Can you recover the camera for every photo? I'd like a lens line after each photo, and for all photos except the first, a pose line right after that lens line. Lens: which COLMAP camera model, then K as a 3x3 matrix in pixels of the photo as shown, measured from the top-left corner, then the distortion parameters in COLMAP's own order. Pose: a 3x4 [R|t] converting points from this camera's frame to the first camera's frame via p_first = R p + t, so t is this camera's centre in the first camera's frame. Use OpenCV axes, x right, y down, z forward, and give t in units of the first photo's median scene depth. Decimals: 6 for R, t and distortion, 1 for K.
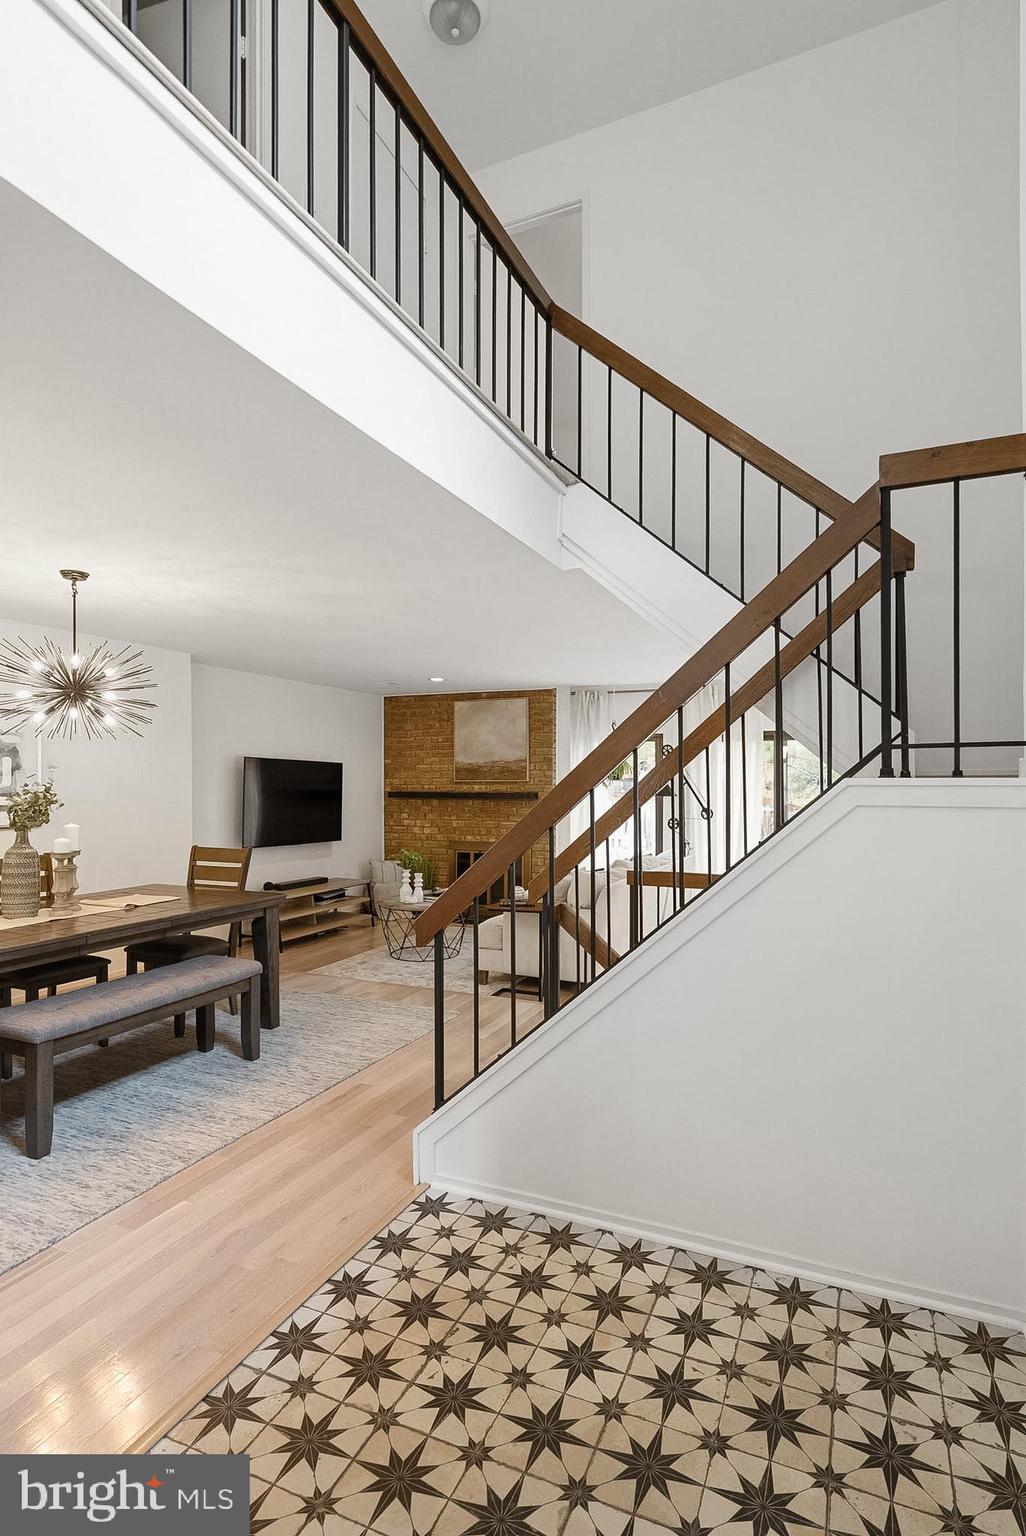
lens RADIAL K [[787.0, 0, 513.0], [0, 787.0, 768.0], [0, 0, 1]] dist [-0.000333, -0.000041]
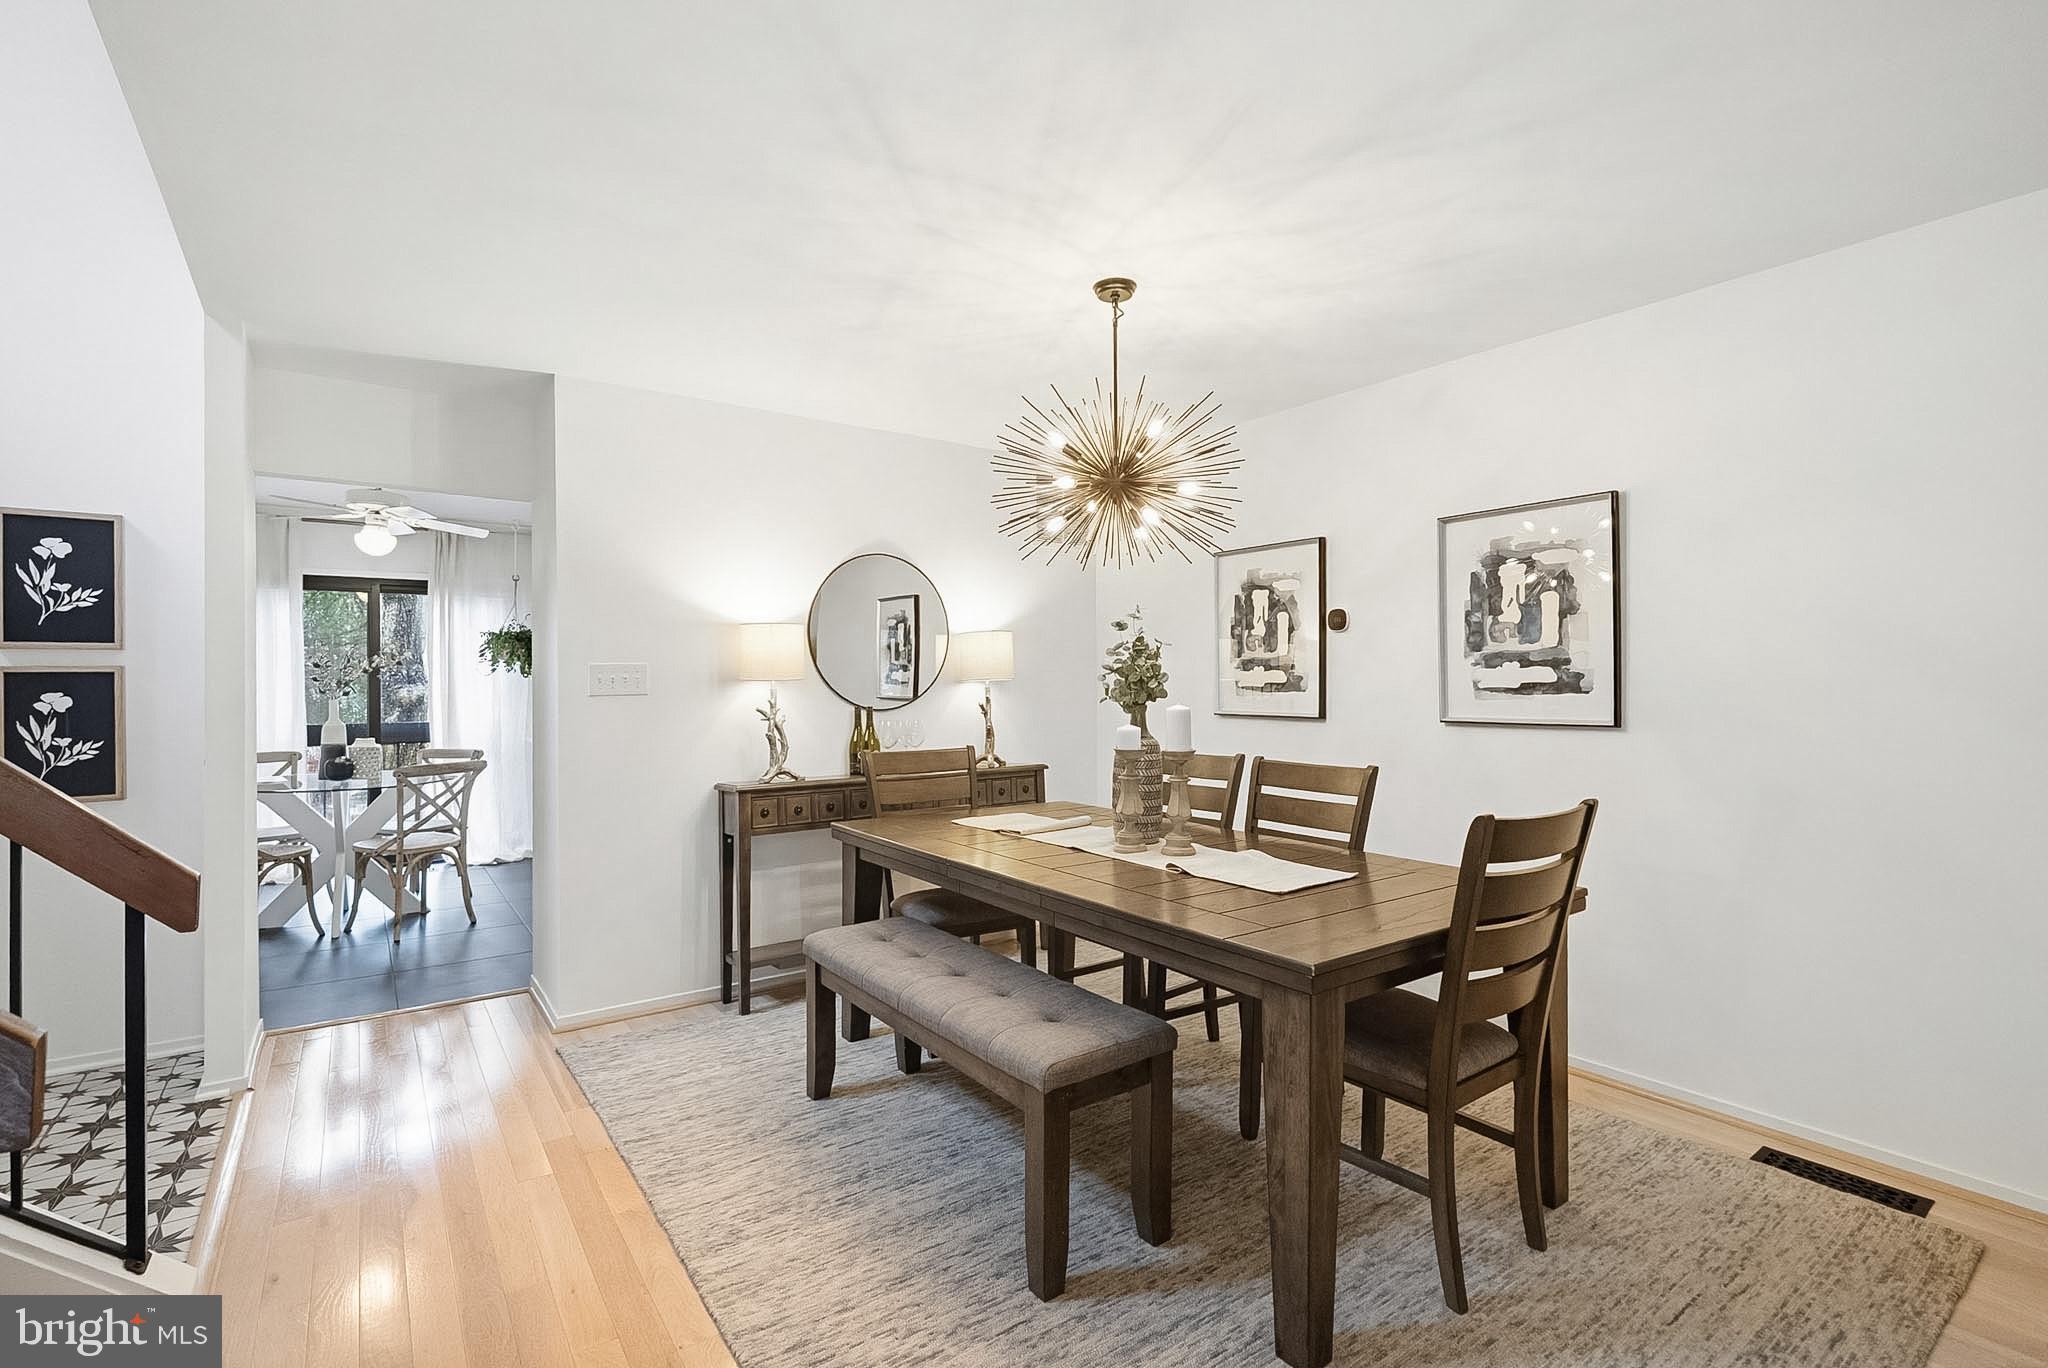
lens RADIAL K [[943.7, 0, 1024.0], [0, 943.7, 684.0], [0, 0, 1]] dist [-0.002089, 0.000097]
pose [[-0.499552, 0.002723, -0.866280, 0.112475], [0.014104, 0.999888, -0.004991, 0.066740], [0.866169, -0.014711, -0.499534, 1.442109]]
